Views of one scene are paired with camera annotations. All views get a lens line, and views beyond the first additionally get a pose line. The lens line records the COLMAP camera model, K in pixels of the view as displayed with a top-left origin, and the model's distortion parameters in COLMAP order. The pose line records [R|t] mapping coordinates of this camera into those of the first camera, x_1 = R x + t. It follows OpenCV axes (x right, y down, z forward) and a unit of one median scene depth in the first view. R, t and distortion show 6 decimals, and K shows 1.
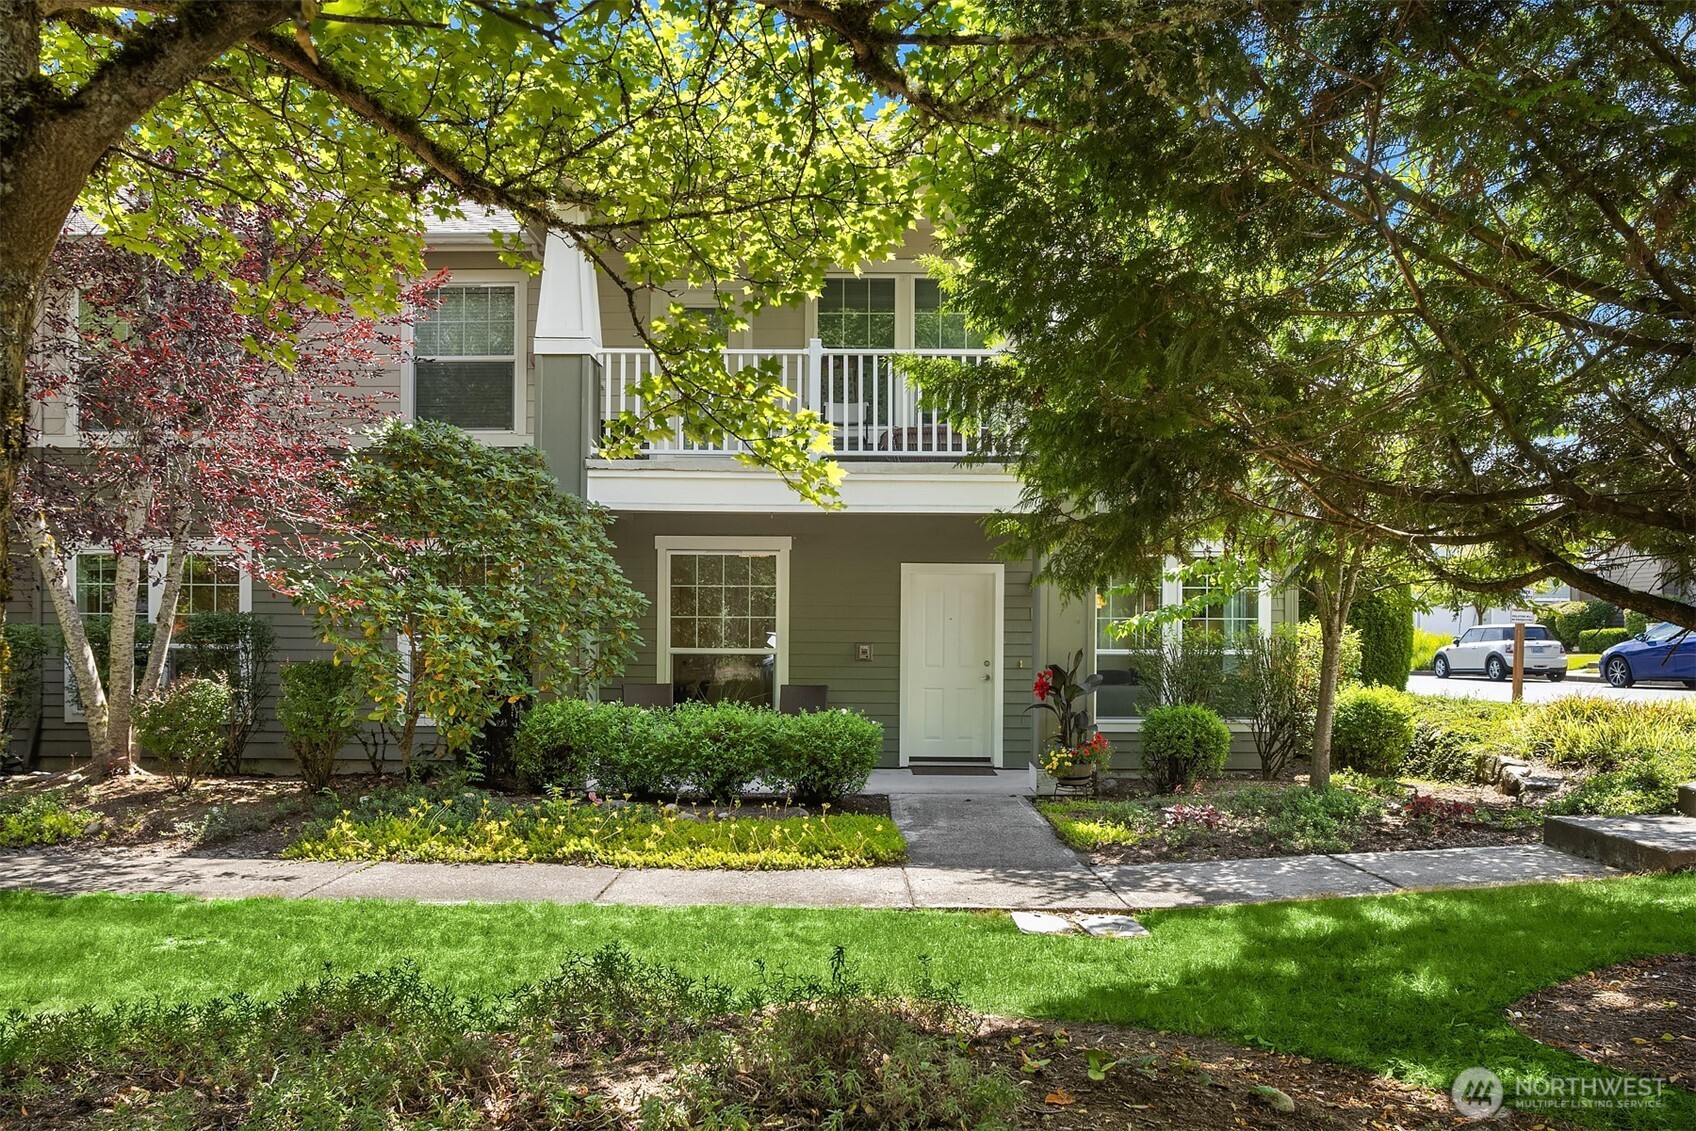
lens RADIAL K [[1194.3, 0, 844.1], [0, 1194.3, 617.8], [0, 0, 1]] dist [-0.042247, 0.016220]
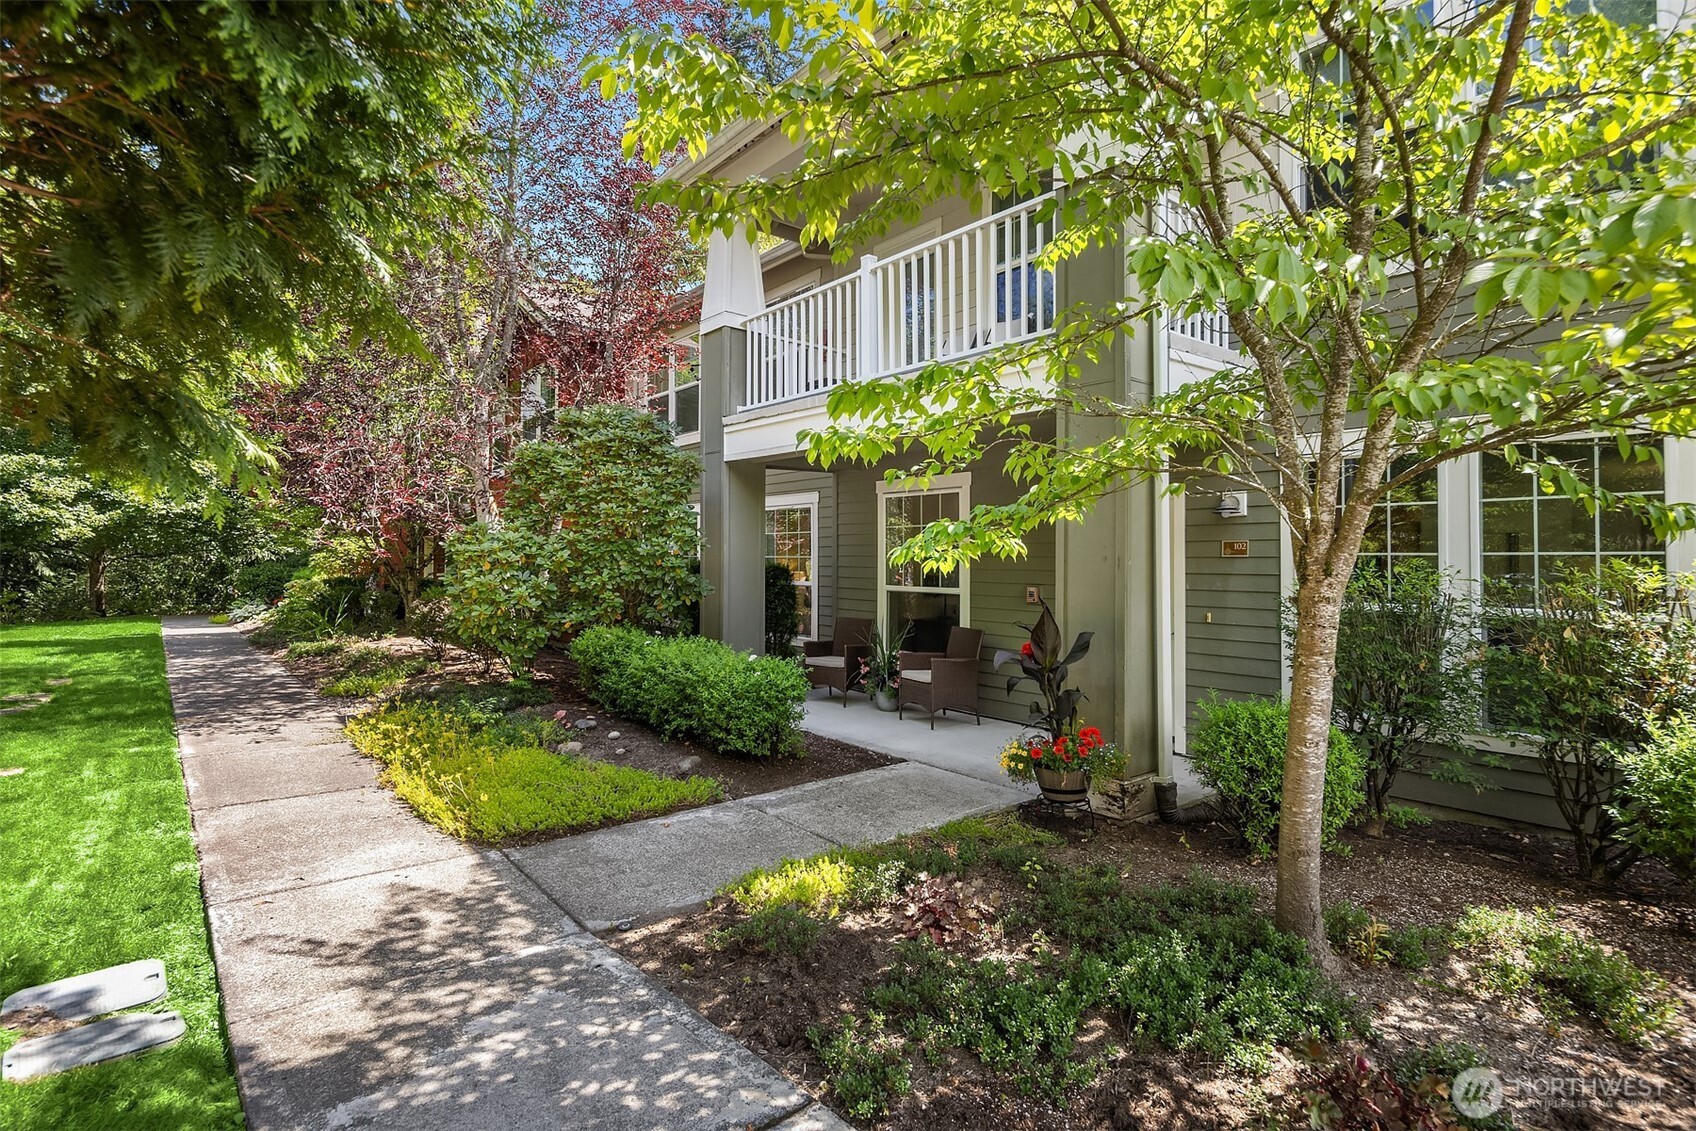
lens RADIAL K [[810.3, 0, 846.2], [0, 810.3, 574.2], [0, 0, 1]] dist [0.005294, -0.006045]
pose [[0.646527, 0.011802, -0.762800, 0.480237], [-0.004541, 0.999922, 0.011622, 0.008430], [0.762878, -0.004050, 0.646530, 0.621518]]
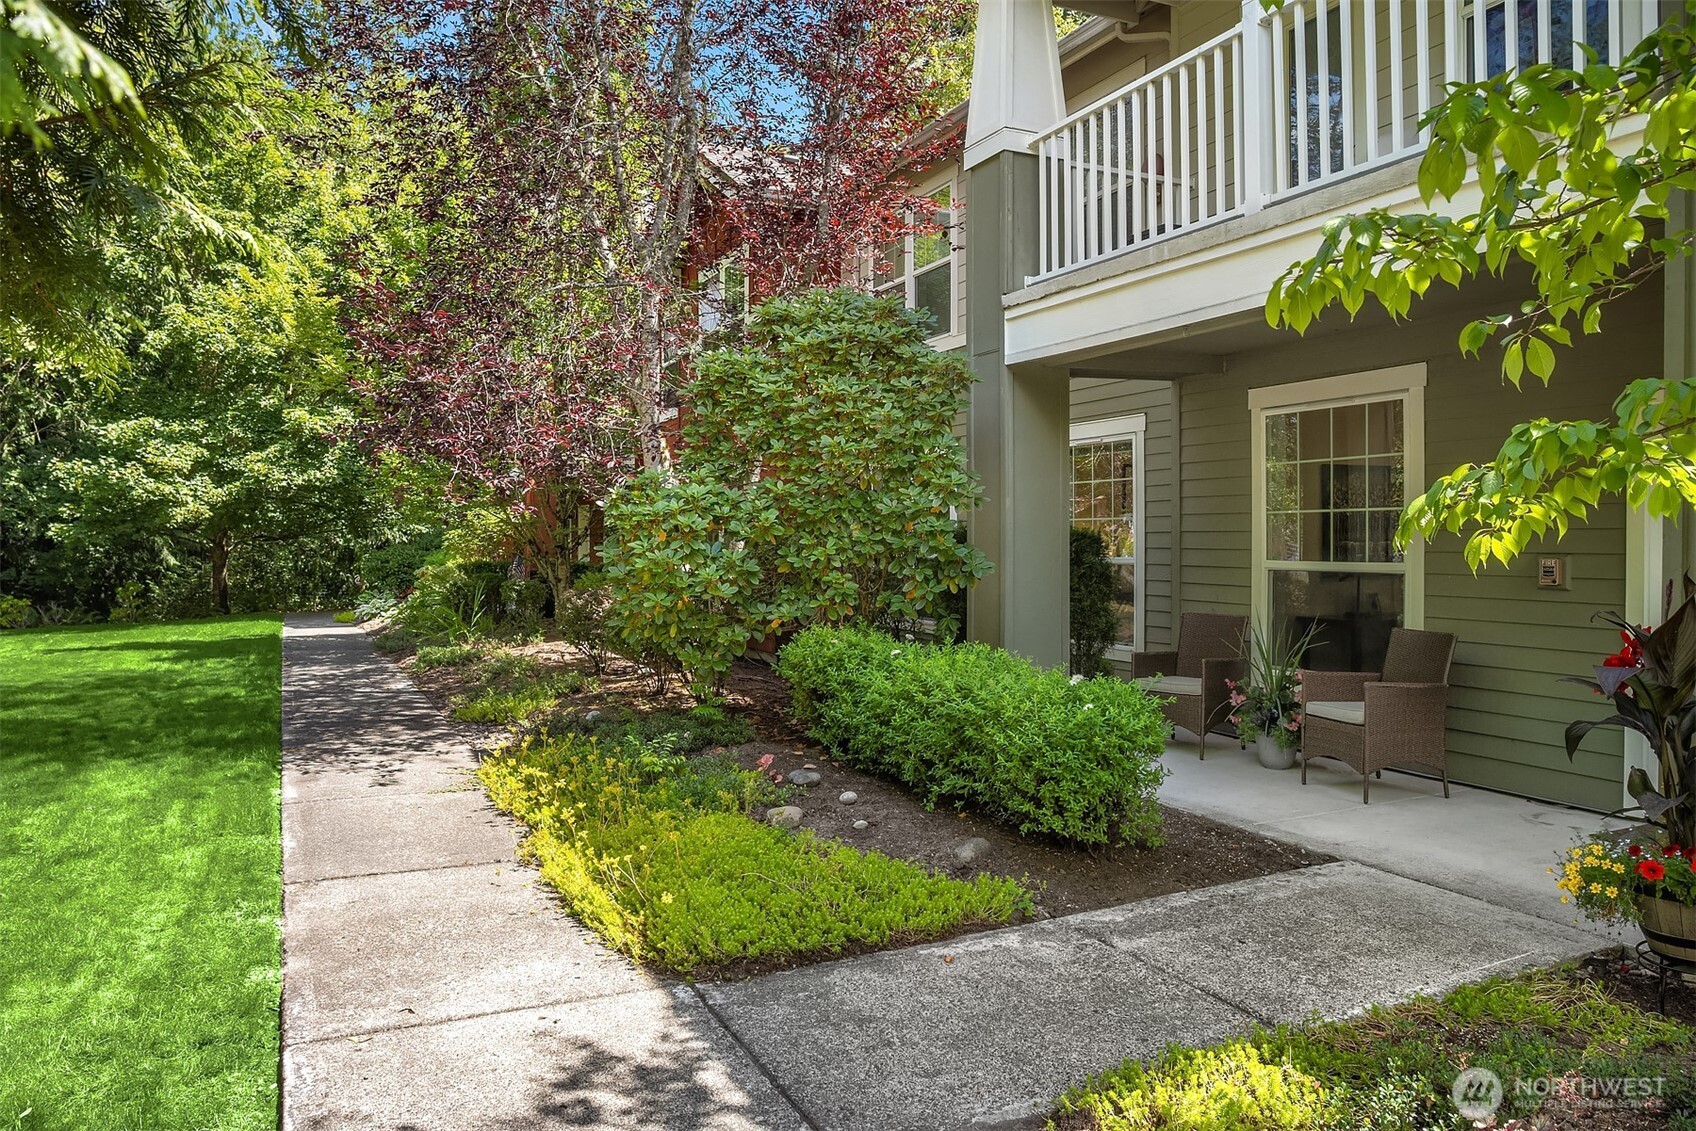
lens RADIAL K [[1194.3, 0, 833.7], [0, 1194.3, 537.3], [0, 0, 1]] dist [-0.042247, 0.016220]
pose [[0.420566, -0.007138, -0.907234, 0.417515], [0.012820, 0.999916, -0.001925, 0.014003], [0.907172, -0.010822, 0.420622, 0.637005]]
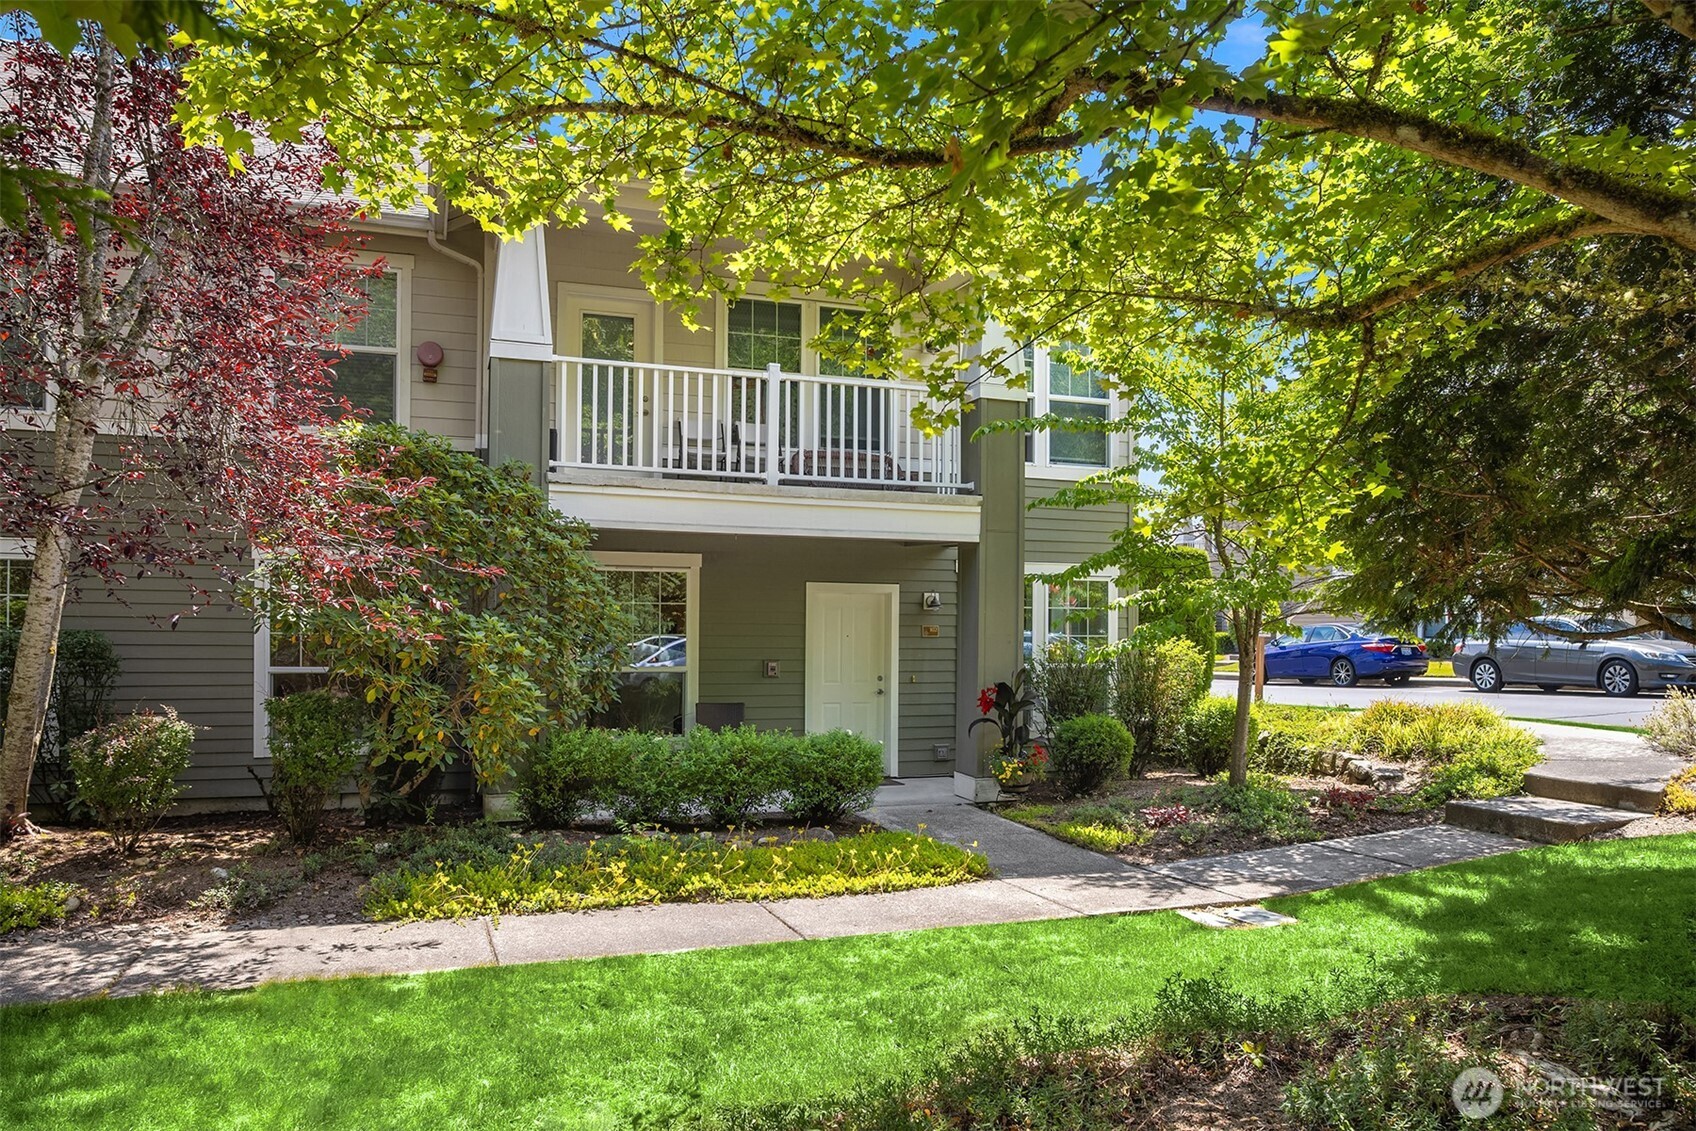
lens RADIAL K [[1194.3, 0, 855.7], [0, 1194.3, 609.7], [0, 0, 1]] dist [-0.042247, 0.016220]
pose [[0.936729, 0.005991, 0.350005, -0.334943], [-0.004591, 0.999978, -0.004831, -0.021145], [-0.350027, 0.002919, 0.936735, 0.028218]]
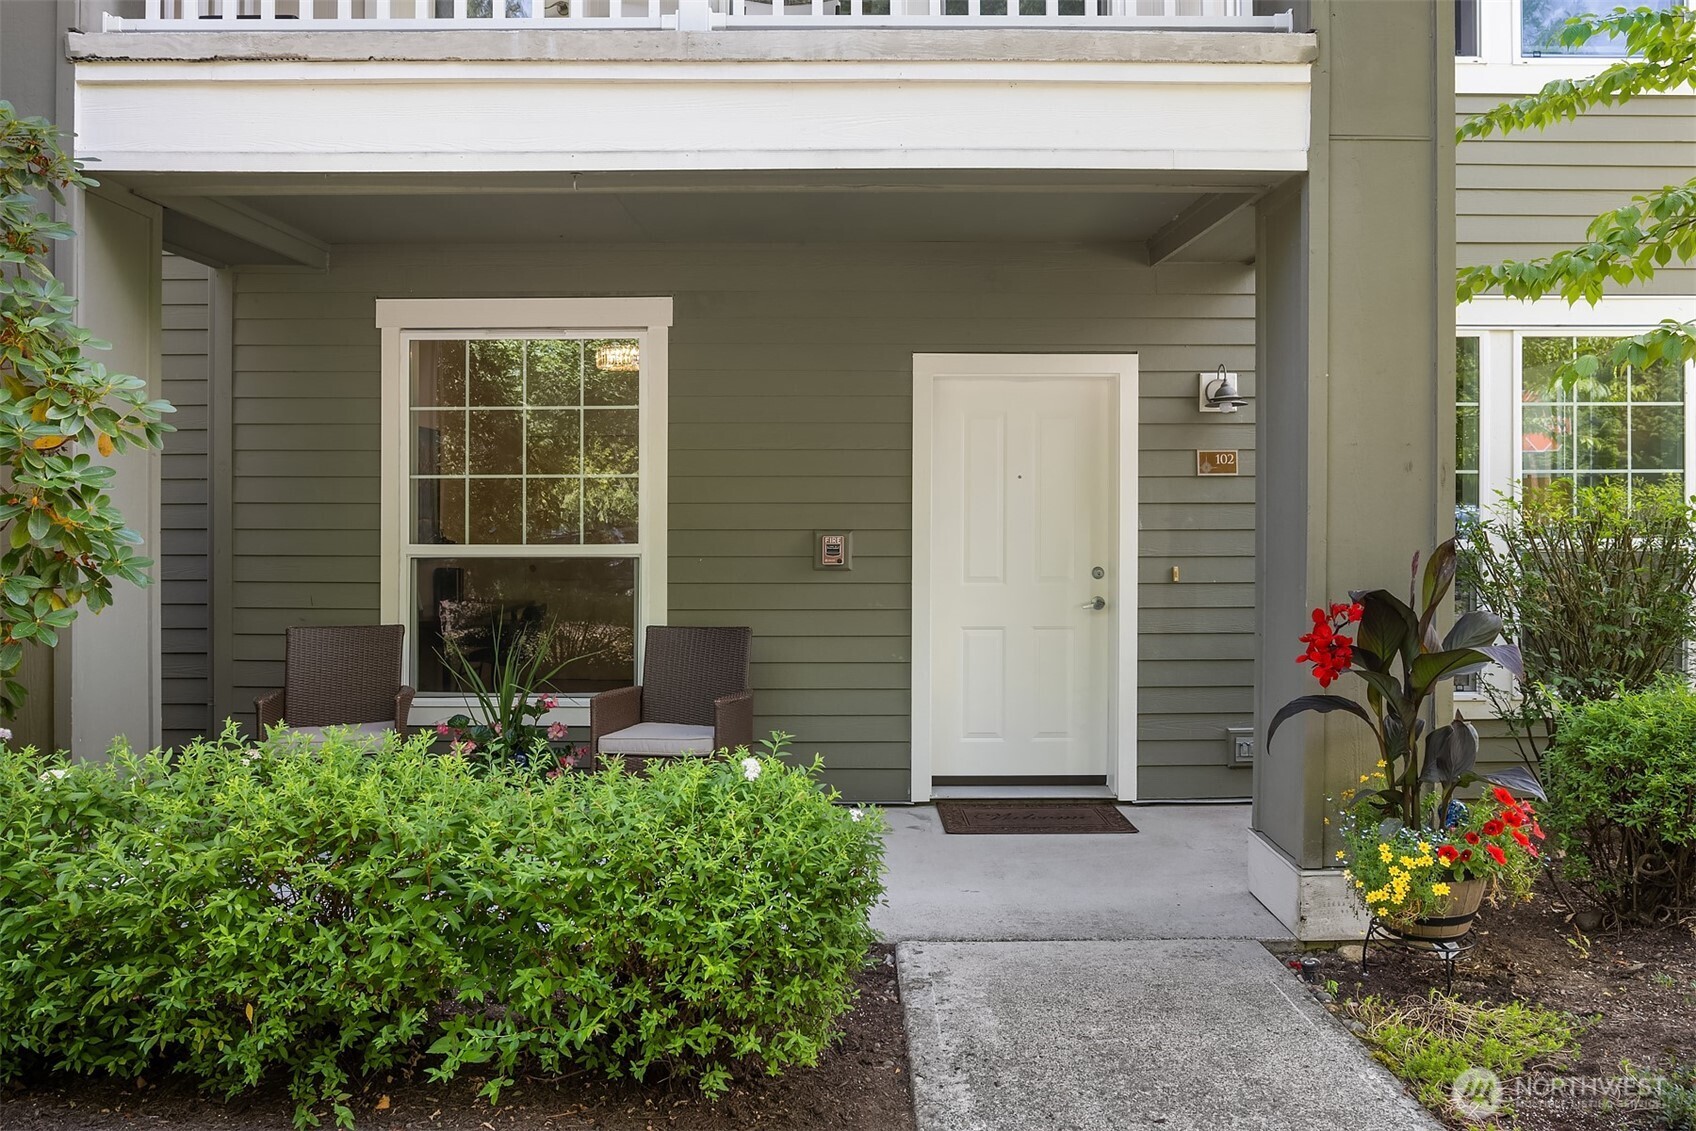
lens RADIAL K [[1194.3, 0, 838.8], [0, 1194.3, 521.2], [0, 0, 1]] dist [-0.042247, 0.016220]
pose [[0.999896, -0.006681, 0.012764, 0.016471], [0.006530, 0.999909, 0.011842, 0.015166], [-0.012842, -0.011757, 0.999848, 0.671289]]
